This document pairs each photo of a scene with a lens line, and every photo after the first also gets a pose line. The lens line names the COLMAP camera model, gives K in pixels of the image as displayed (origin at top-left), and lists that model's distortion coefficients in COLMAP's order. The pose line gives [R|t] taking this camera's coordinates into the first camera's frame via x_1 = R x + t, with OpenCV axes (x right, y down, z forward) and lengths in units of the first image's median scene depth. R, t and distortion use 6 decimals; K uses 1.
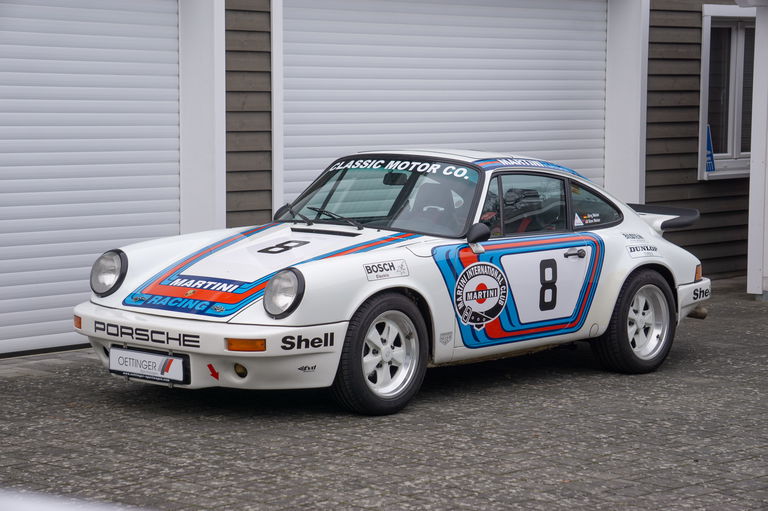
lens RADIAL K [[1988.1, 0, 384.8], [0, 1988.1, 256.0], [0, 0, 1]] dist [0.462815, 0.000000]
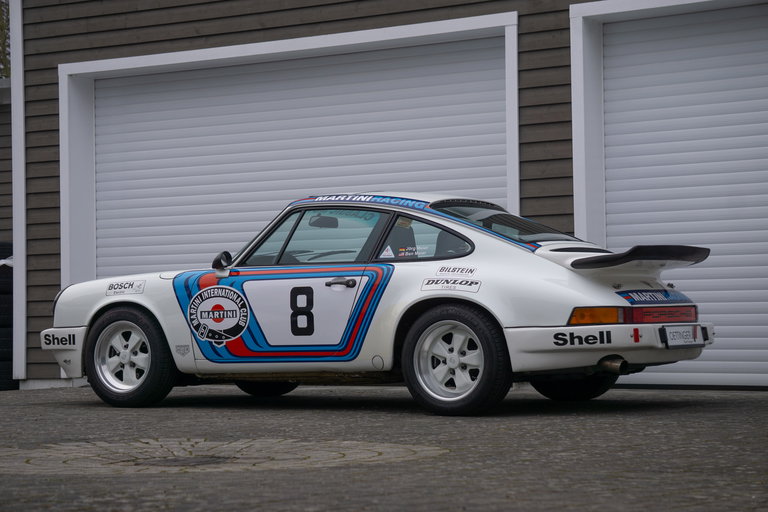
lens RADIAL K [[1817.3, 0, 384.1], [0, 1817.3, 255.3], [0, 0, 1]] dist [0.122640, 0.000000]
pose [[0.160901, -0.048919, -0.985758, 1.078129], [-0.067610, 0.995878, -0.060456, 0.041901], [0.984652, 0.076374, 0.156930, 0.931306]]
